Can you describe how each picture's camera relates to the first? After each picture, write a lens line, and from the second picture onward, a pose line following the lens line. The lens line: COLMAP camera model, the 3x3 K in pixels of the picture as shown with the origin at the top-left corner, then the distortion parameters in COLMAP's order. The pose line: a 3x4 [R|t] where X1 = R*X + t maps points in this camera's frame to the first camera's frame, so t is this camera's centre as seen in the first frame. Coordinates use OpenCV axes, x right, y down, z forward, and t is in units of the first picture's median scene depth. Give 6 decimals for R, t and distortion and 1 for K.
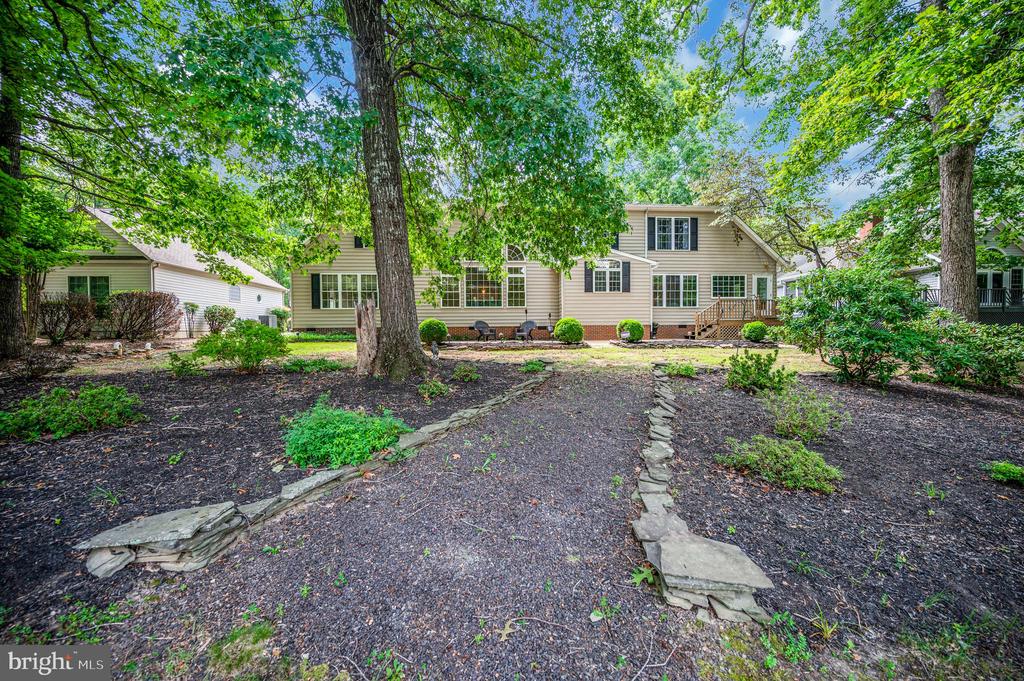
lens RADIAL K [[418.9, 0, 497.2], [0, 418.9, 291.4], [0, 0, 1]] dist [0.001893, -0.000965]
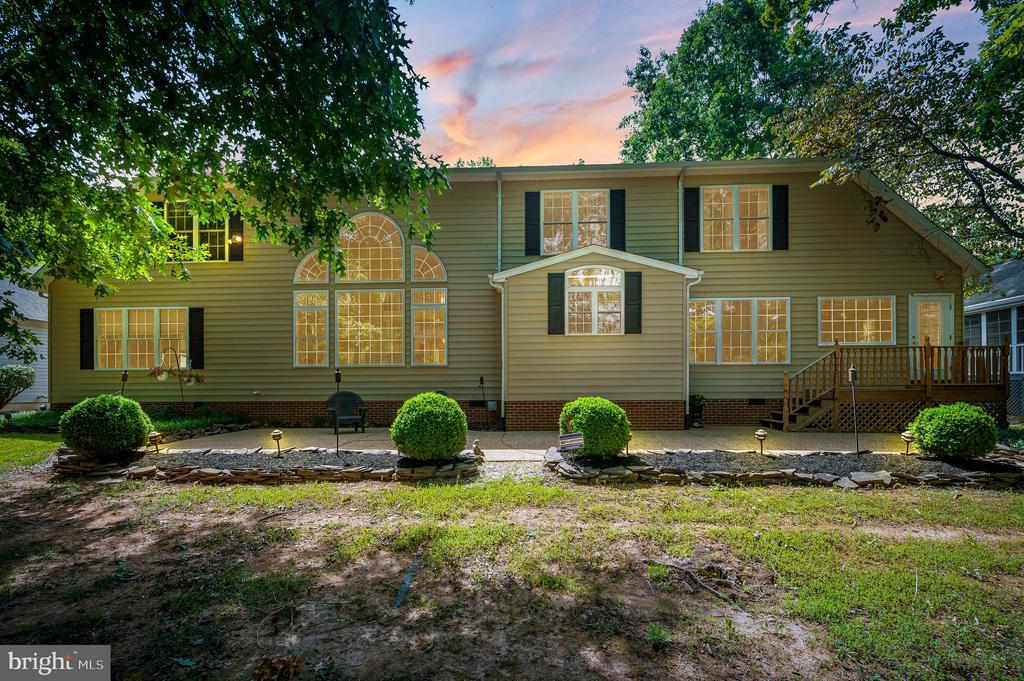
lens RADIAL K [[438.8, 0, 514.3], [0, 438.8, 338.1], [0, 0, 1]] dist [0.000785, 0.000241]
pose [[0.992482, -0.008073, -0.122127, 0.224568], [0.008281, 0.999965, 0.001202, 0.004867], [0.122113, -0.002204, 0.992514, 0.455219]]
